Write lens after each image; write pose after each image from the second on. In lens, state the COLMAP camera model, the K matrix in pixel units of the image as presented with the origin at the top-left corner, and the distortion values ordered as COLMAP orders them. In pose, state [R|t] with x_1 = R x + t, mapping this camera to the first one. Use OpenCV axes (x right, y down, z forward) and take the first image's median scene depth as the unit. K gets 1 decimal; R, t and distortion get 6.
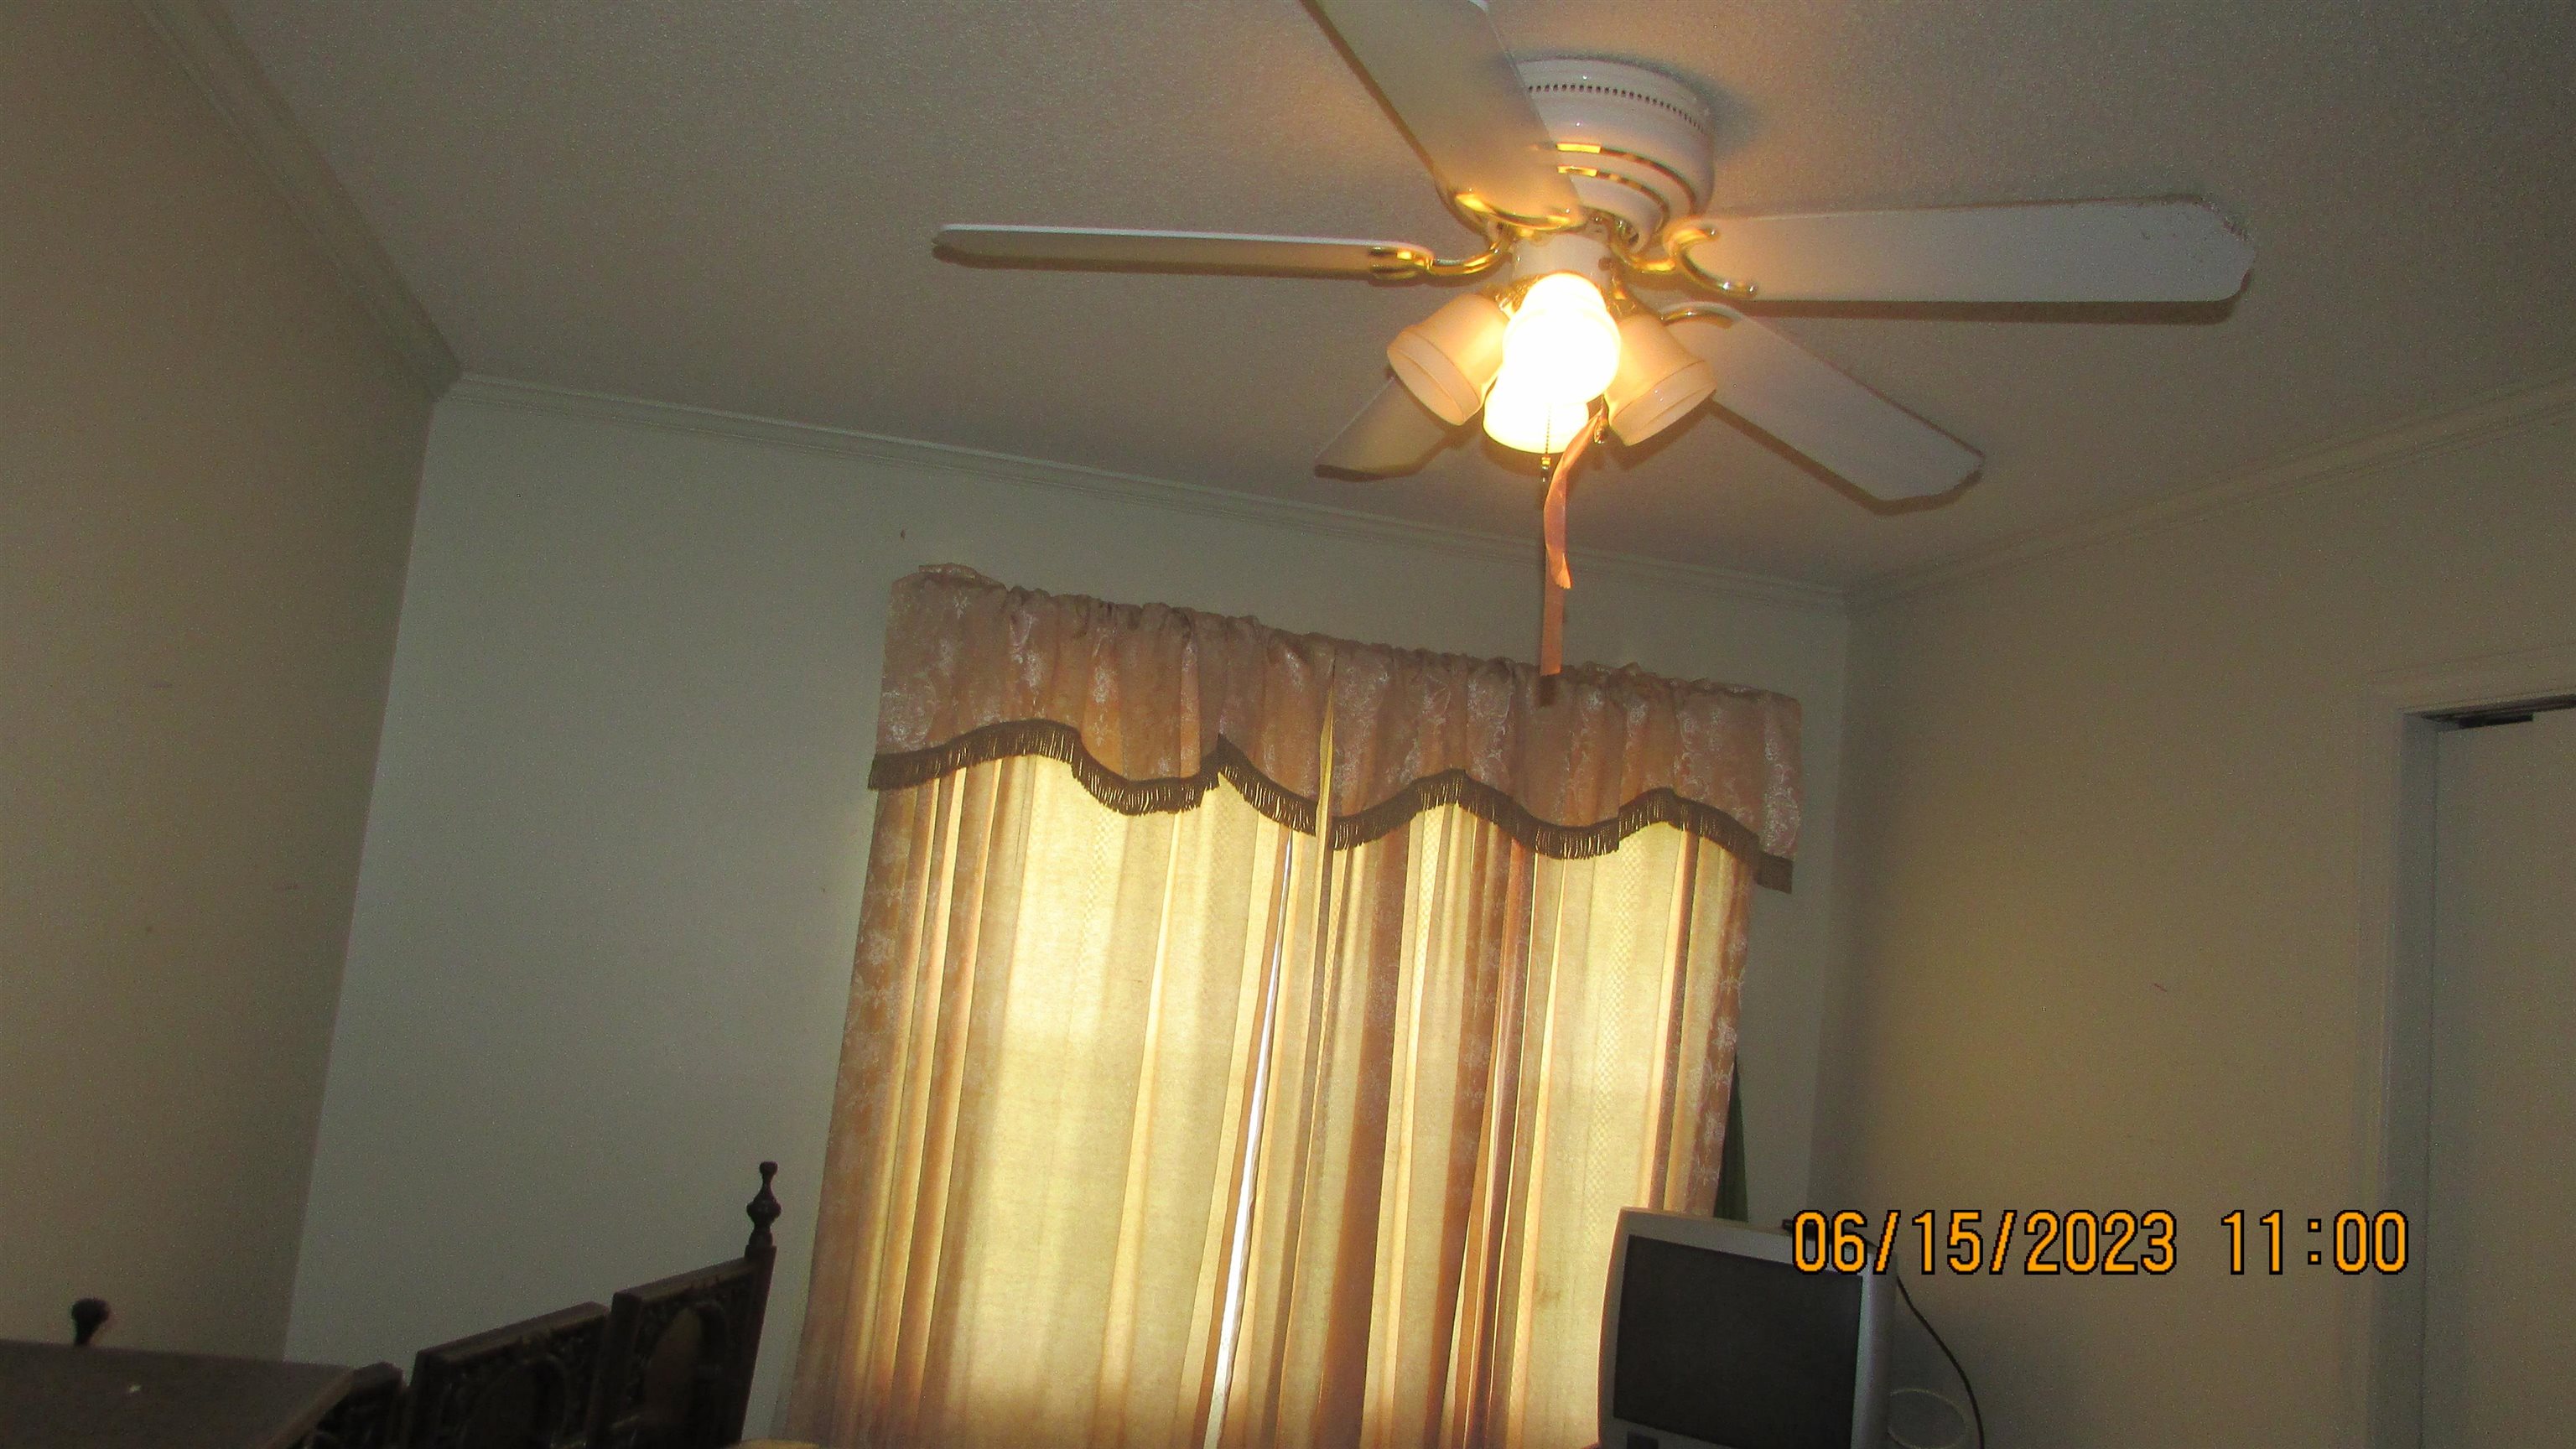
lens RADIAL K [[1736.9, 0, 1288.0], [0, 1736.9, 724.5], [0, 0, 1]] dist [-0.026060, 0.002834]
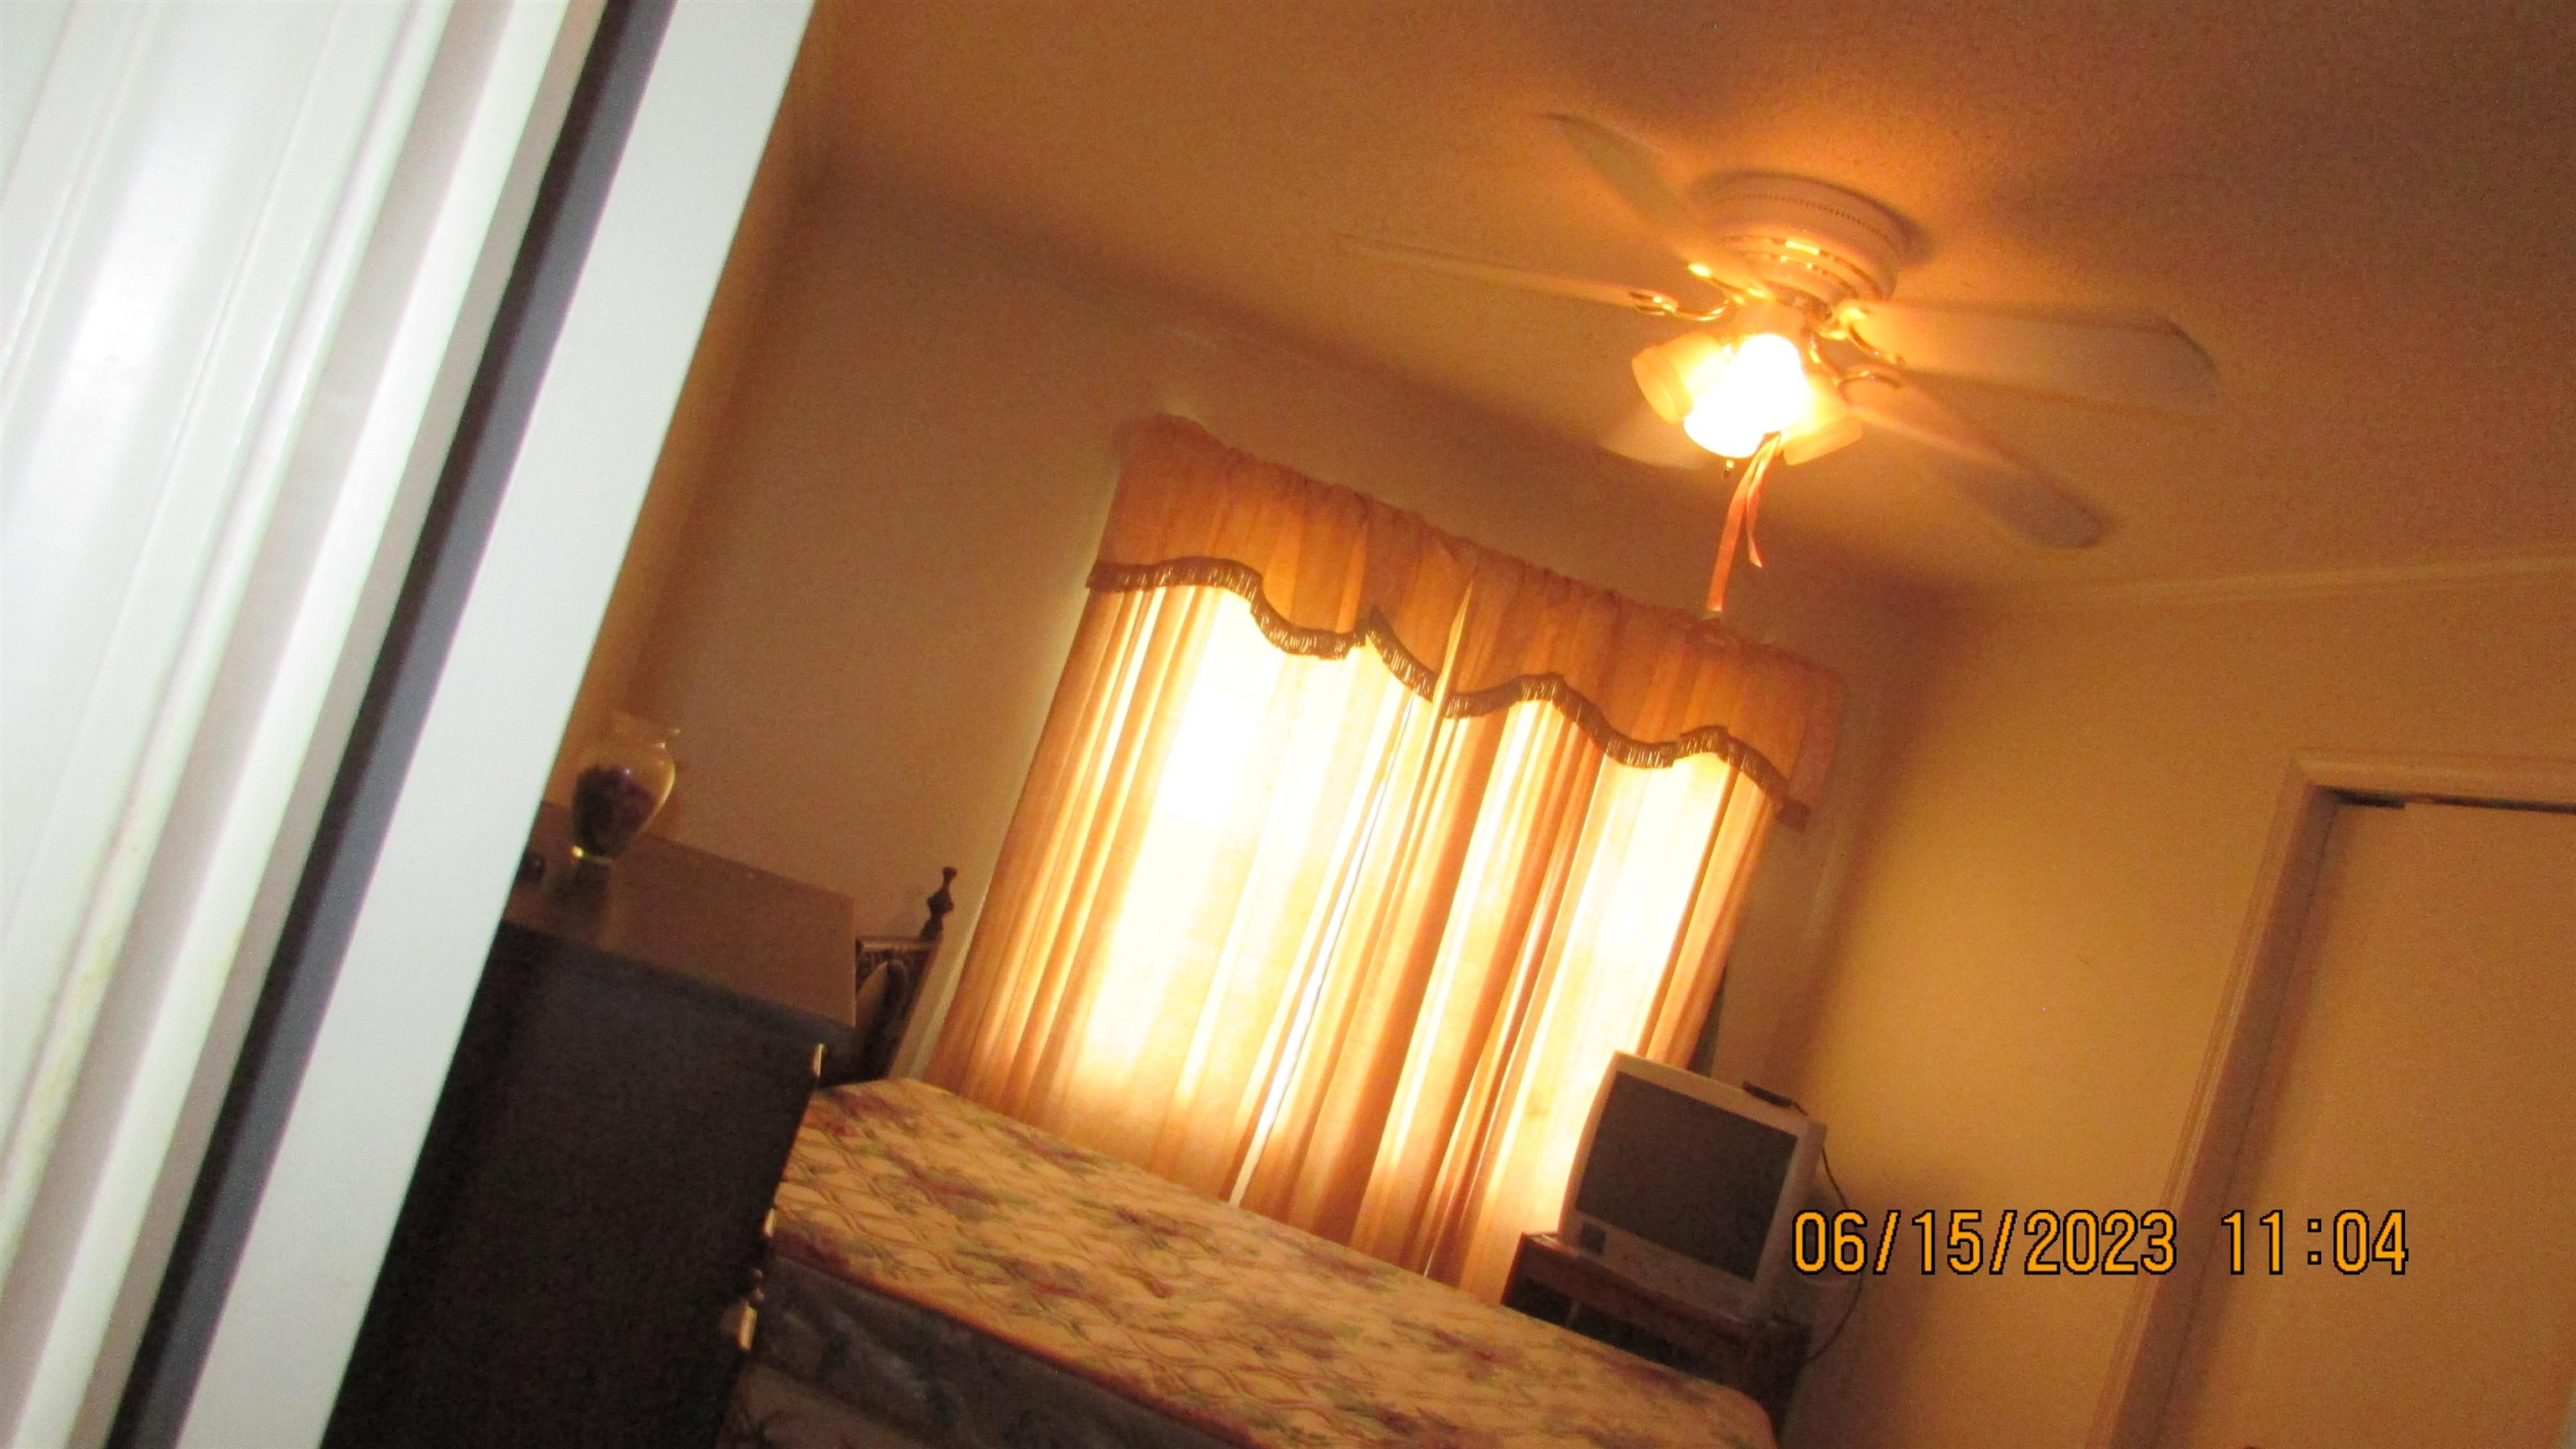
lens RADIAL K [[1828.0, 0, 1310.1], [0, 1828.0, 728.1], [0, 0, 1]] dist [-0.029898, -0.000128]
pose [[0.977824, 0.207680, 0.026987, -0.098975], [-0.208953, 0.976138, 0.059105, 0.024595], [-0.014068, -0.063433, 0.997887, -0.269852]]
